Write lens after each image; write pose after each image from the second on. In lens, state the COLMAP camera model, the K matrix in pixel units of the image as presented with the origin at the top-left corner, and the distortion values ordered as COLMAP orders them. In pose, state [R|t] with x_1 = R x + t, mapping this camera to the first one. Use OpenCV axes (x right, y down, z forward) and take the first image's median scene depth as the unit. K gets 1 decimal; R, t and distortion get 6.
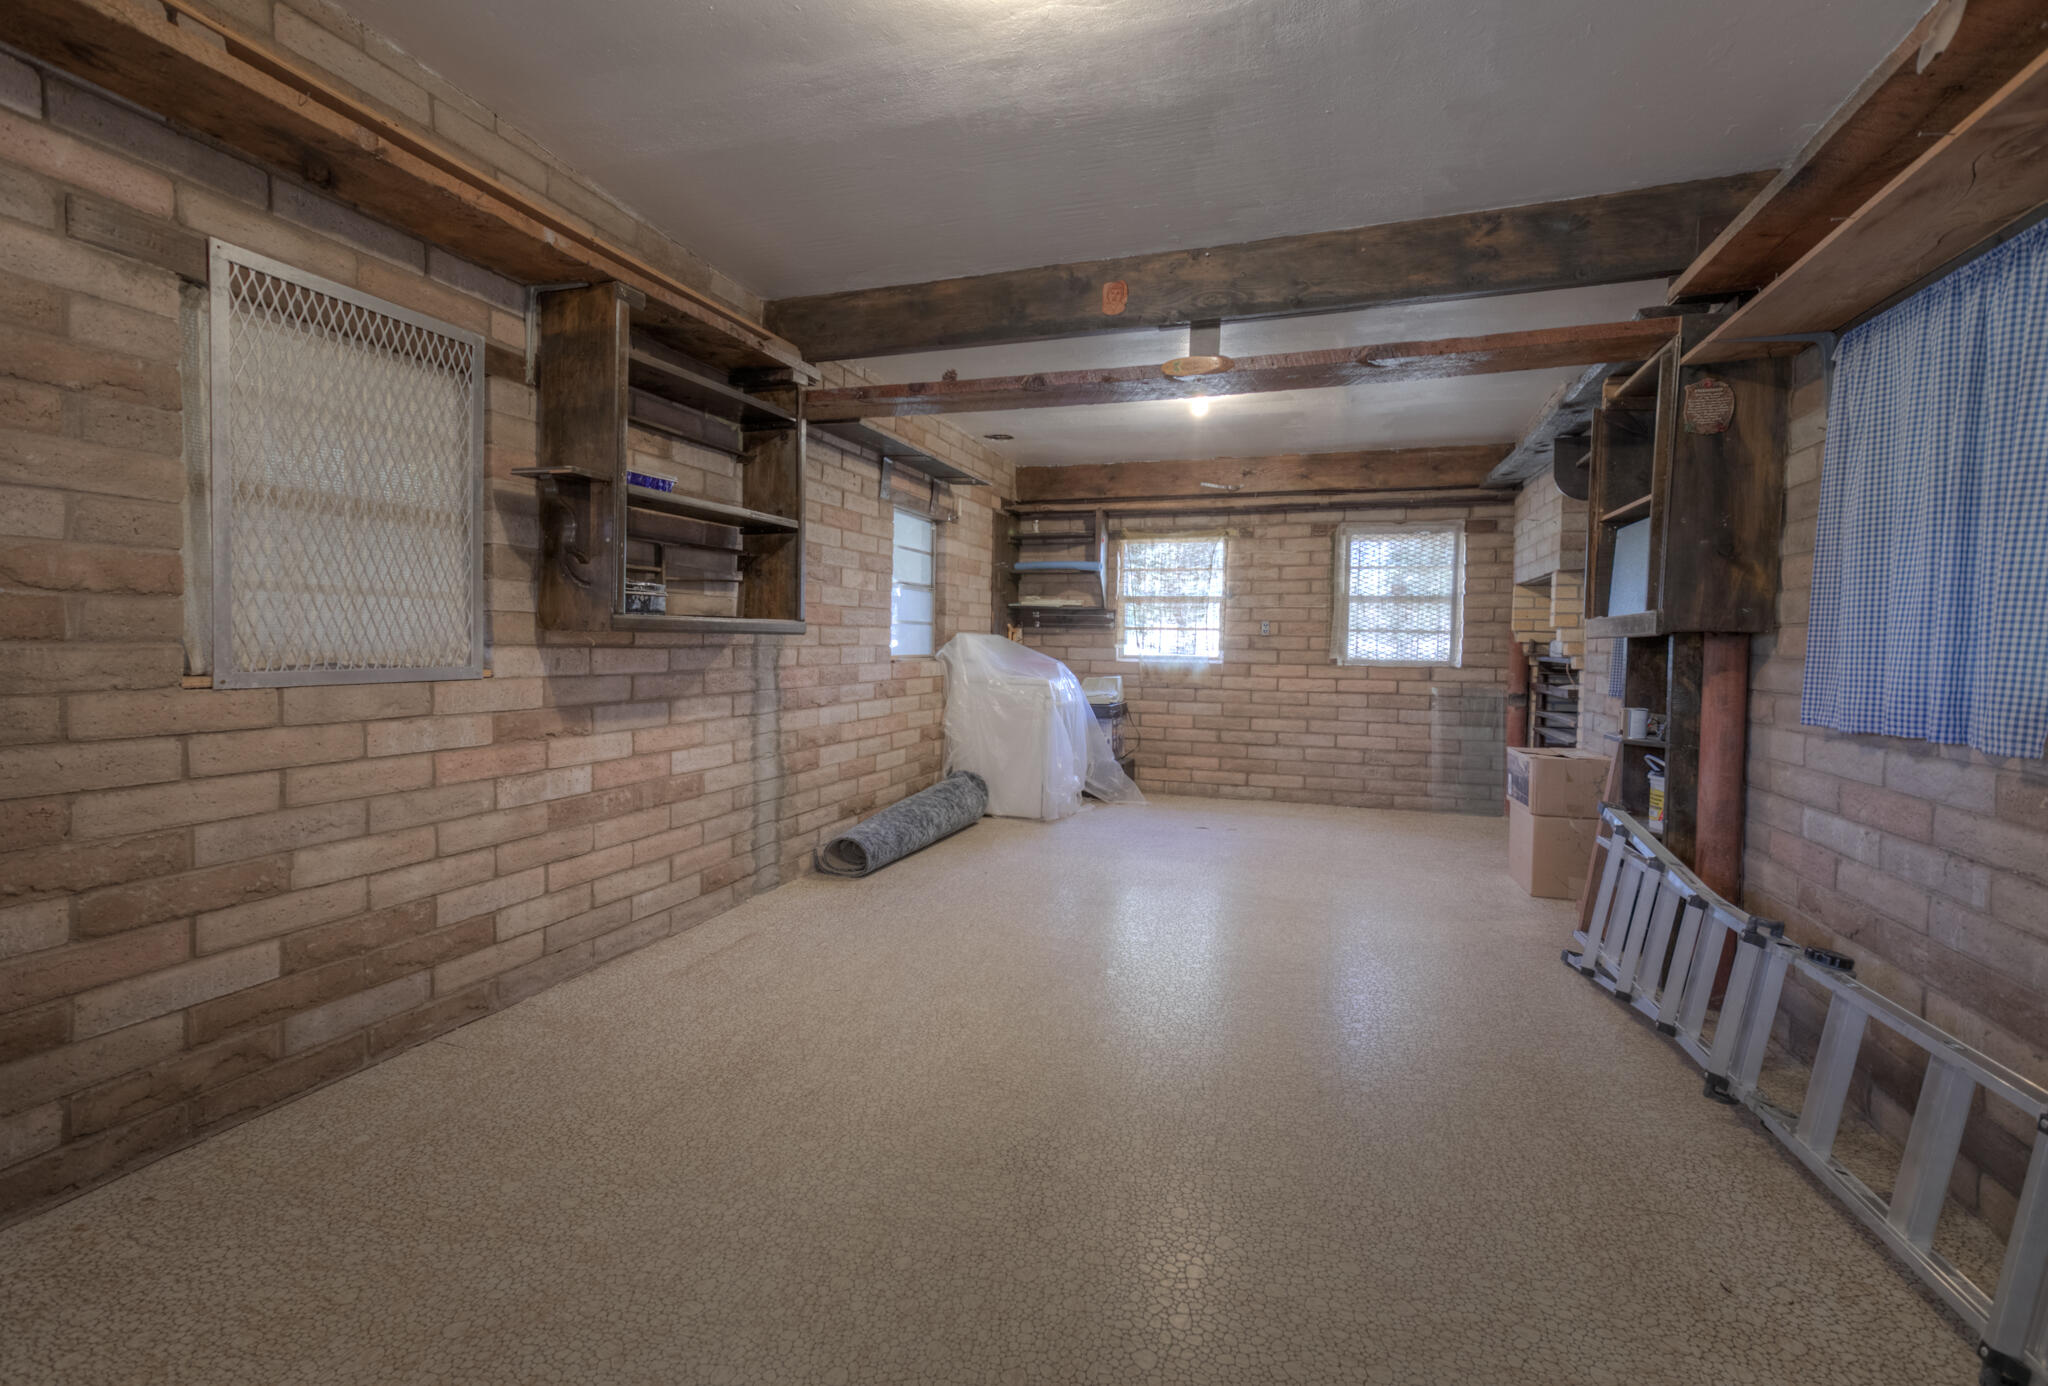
lens RADIAL K [[940.3, 0, 1017.9], [0, 940.3, 697.1], [0, 0, 1]] dist [0.002337, -0.000082]
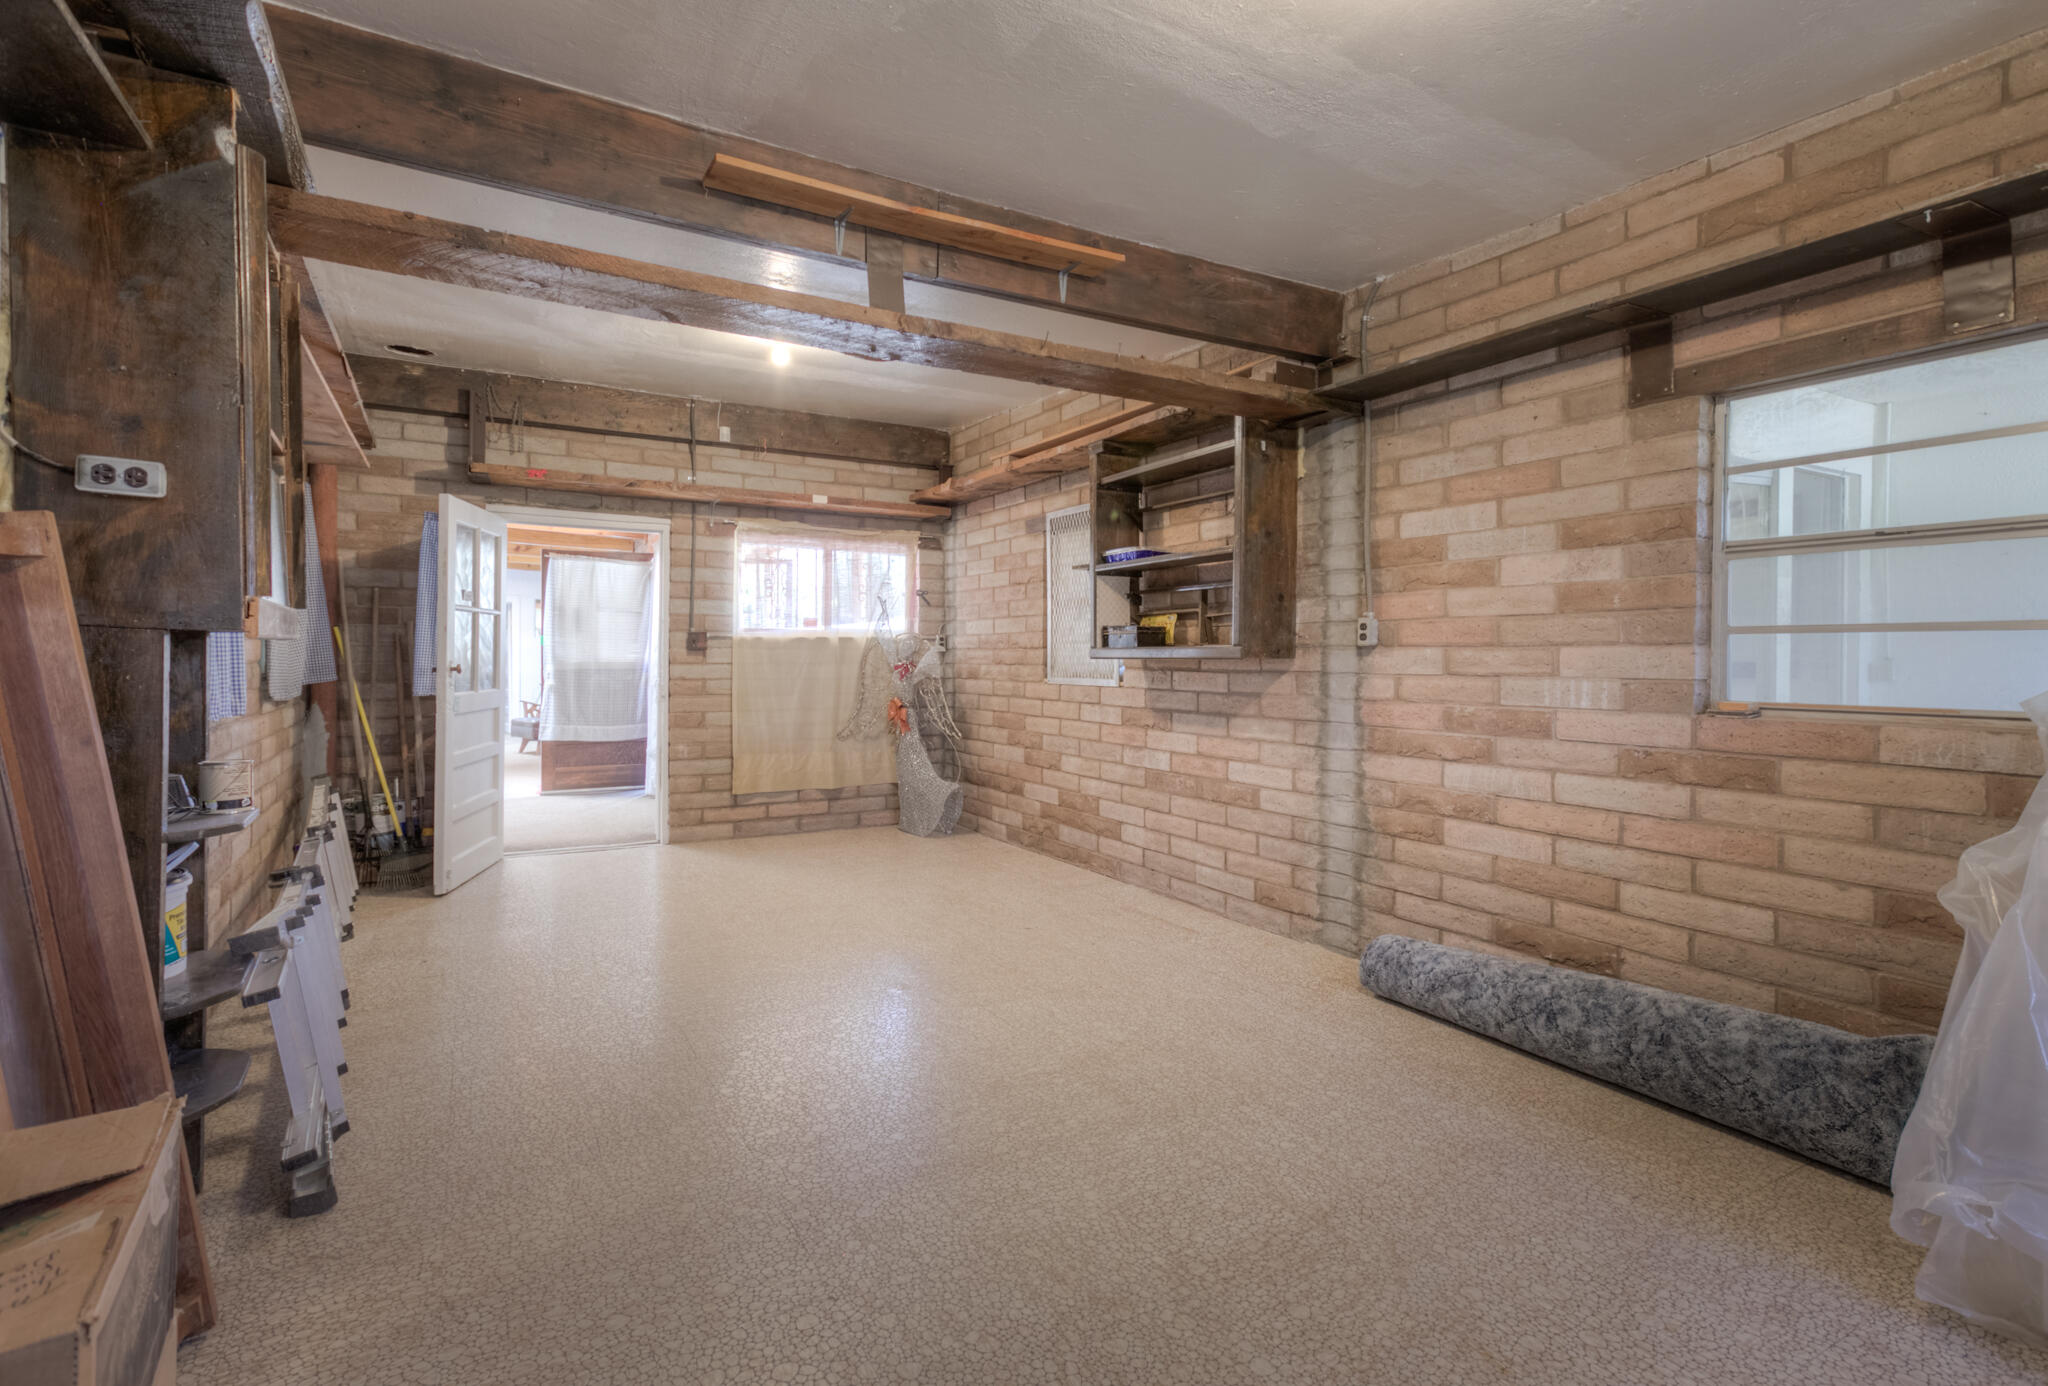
lens RADIAL K [[940.3, 0, 1018.5], [0, 940.3, 672.0], [0, 0, 1]] dist [0.002337, -0.000082]
pose [[-0.651062, -0.006930, -0.758993, 0.642413], [-0.059782, 0.997320, 0.042174, -0.079484], [0.756666, 0.072832, -0.649732, 1.432298]]
